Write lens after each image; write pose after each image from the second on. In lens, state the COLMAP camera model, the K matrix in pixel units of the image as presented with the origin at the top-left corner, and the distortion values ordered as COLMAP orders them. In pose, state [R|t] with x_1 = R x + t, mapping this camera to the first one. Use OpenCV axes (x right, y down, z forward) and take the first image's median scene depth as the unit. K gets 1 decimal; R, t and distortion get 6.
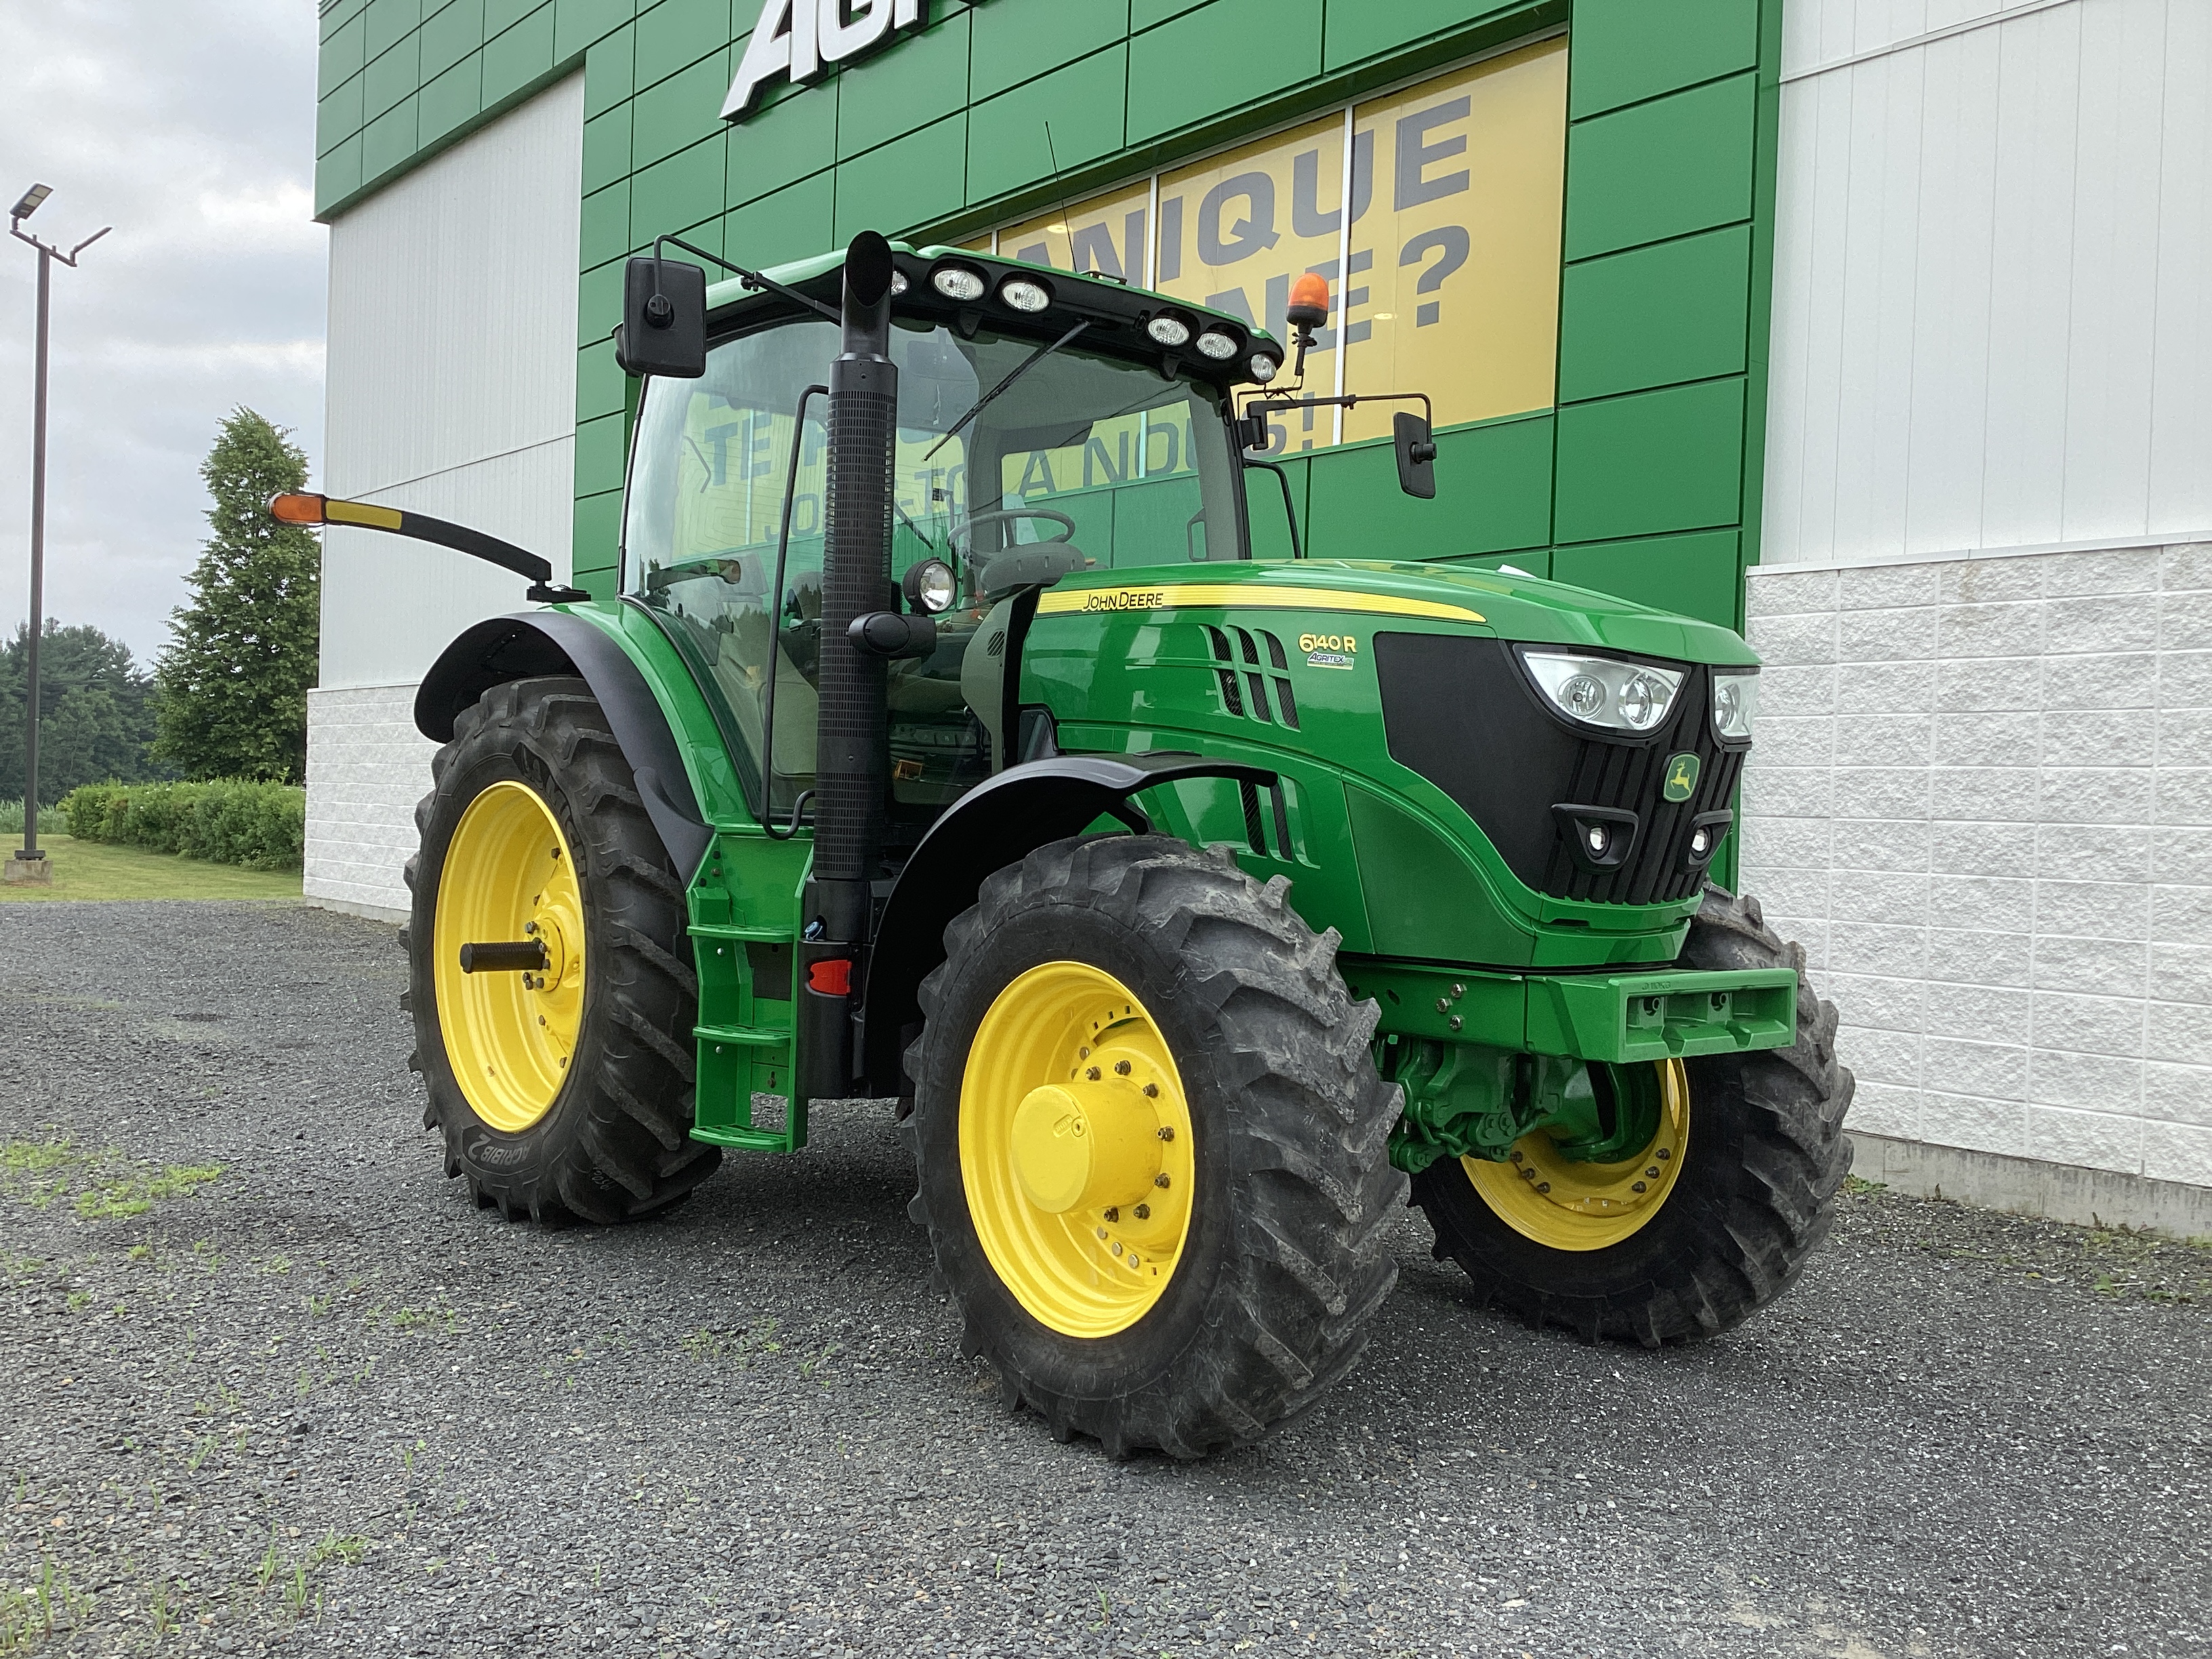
lens RADIAL K [[1999.4, 0, 1141.9], [0, 1999.4, 828.0], [0, 0, 1]] dist [0.174155, -0.405494]
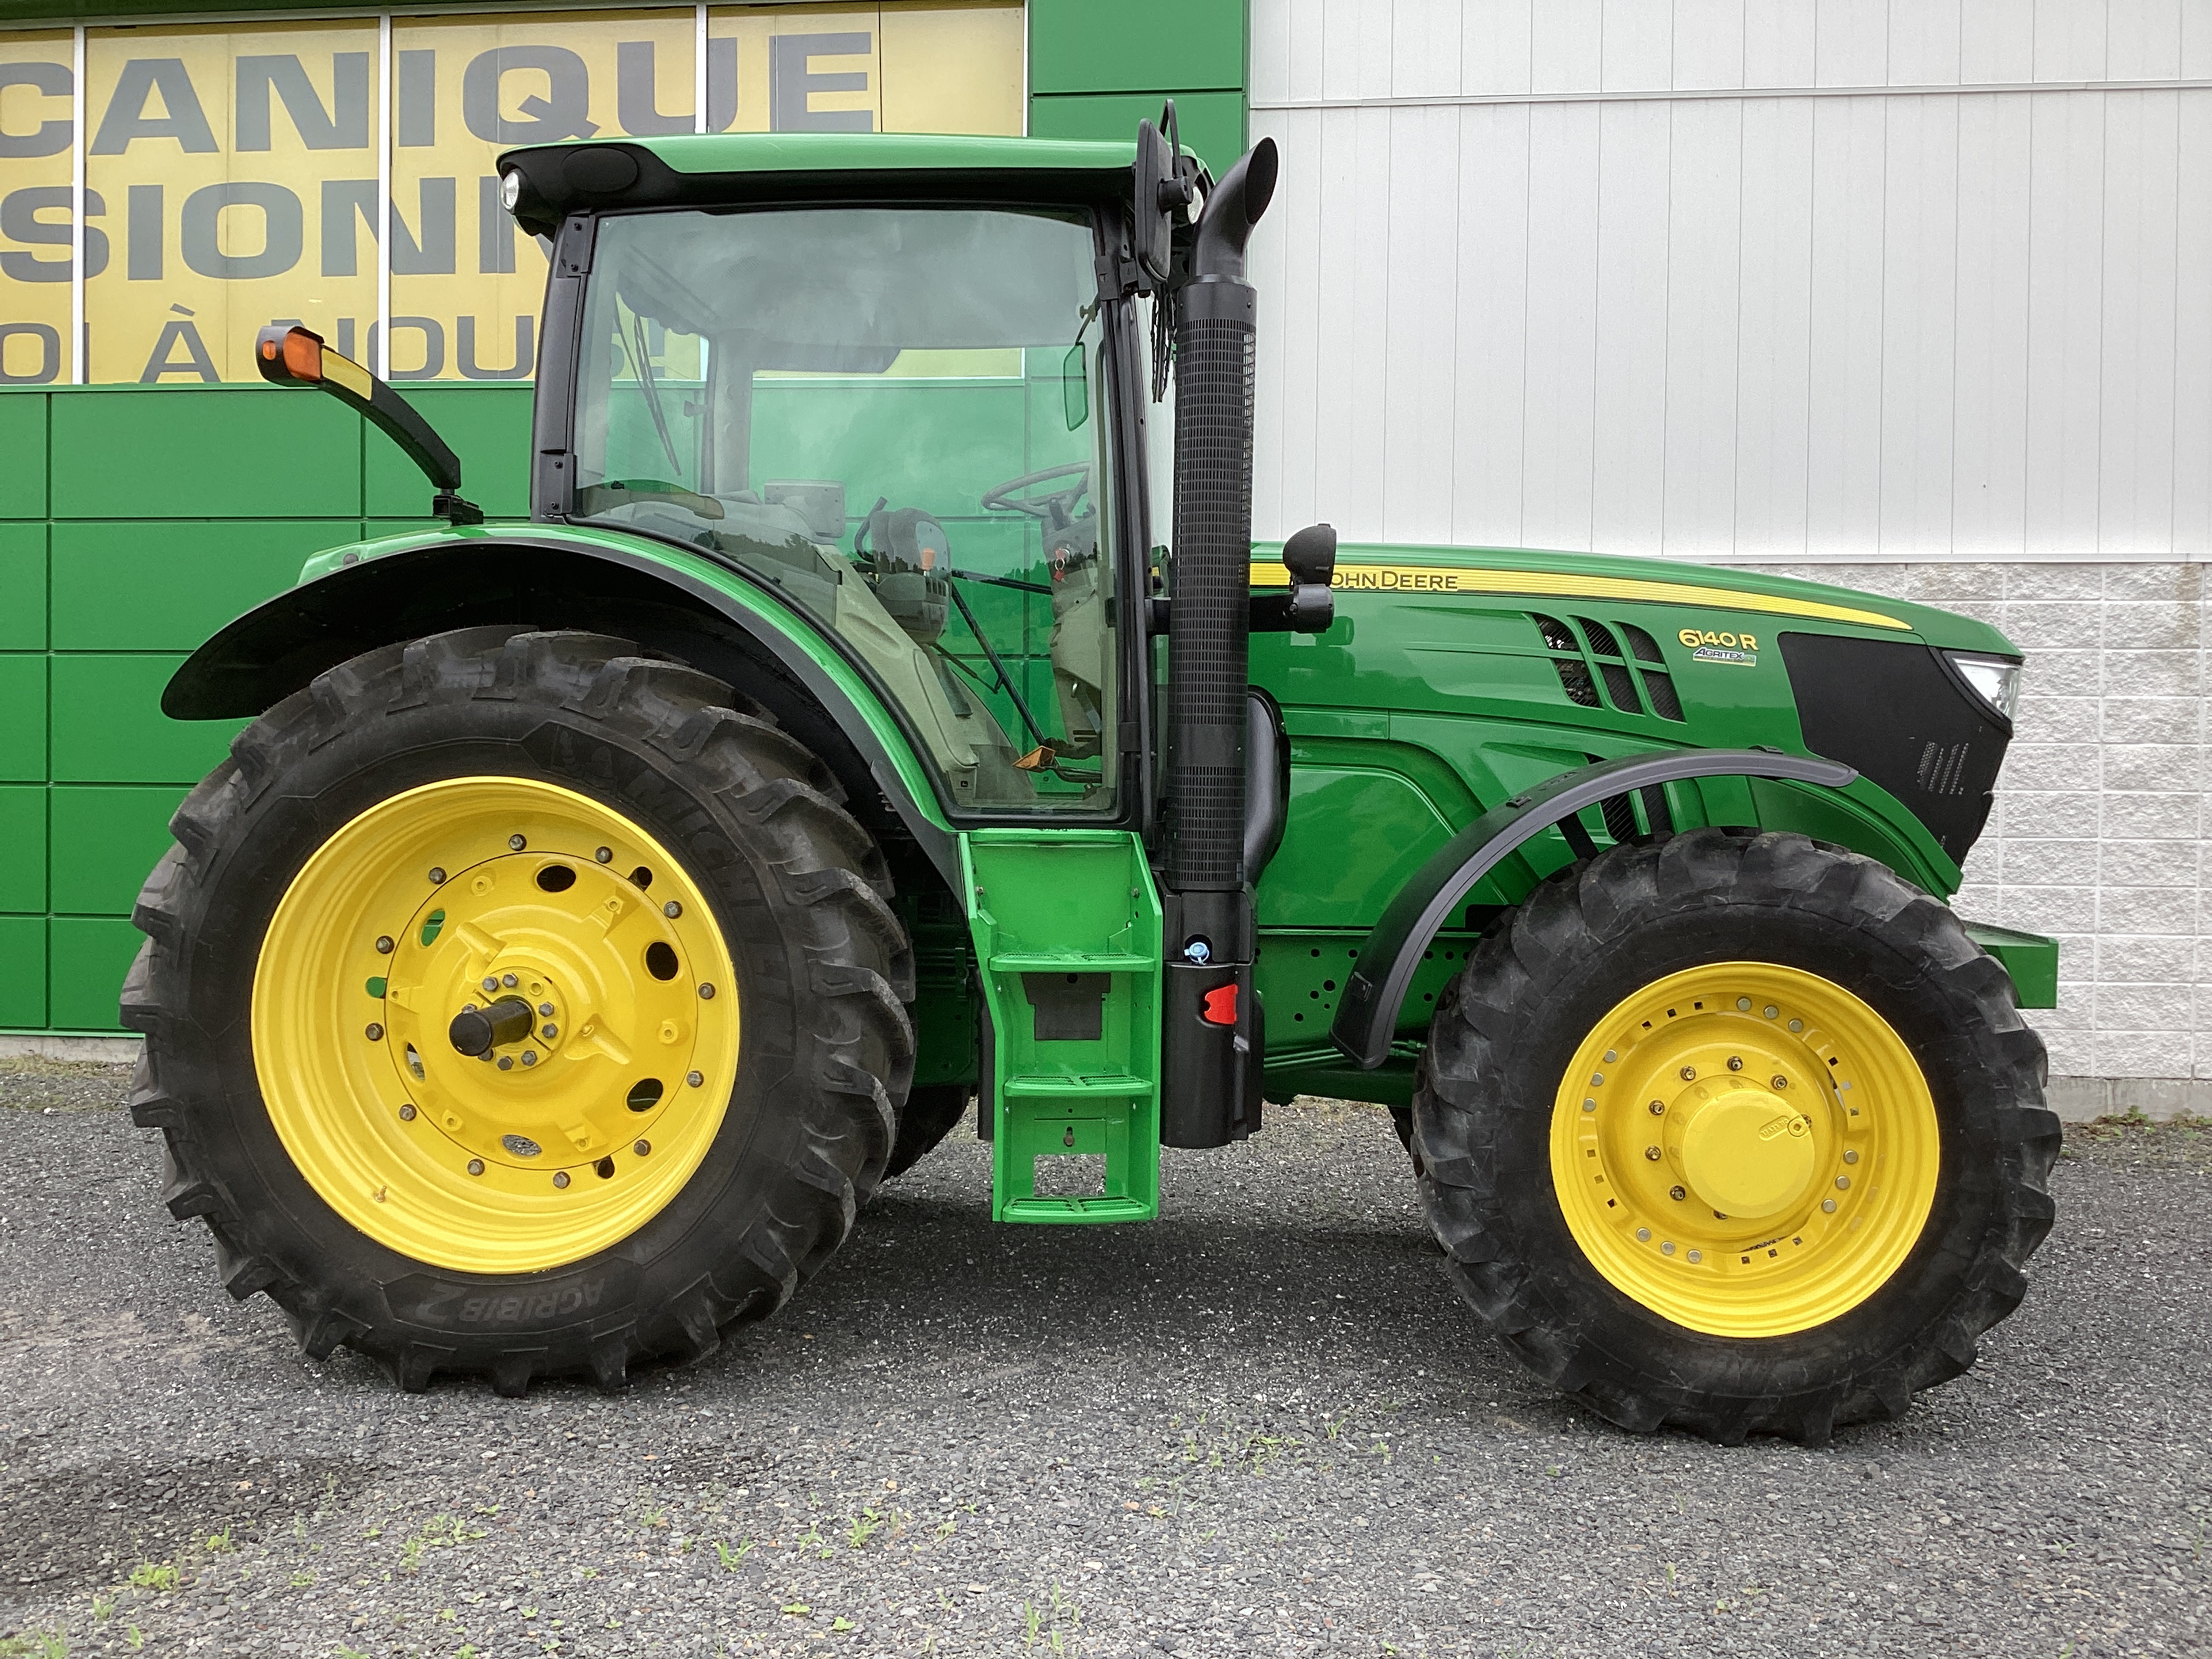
lens RADIAL K [[1999.4, 0, 1141.9], [0, 1999.4, 828.0], [0, 0, 1]] dist [0.174155, -0.405494]
pose [[0.710583, -0.033345, 0.702823, -0.832909], [0.015808, 0.999381, 0.031432, -0.030878], [-0.703436, -0.011225, 0.710670, 0.444662]]
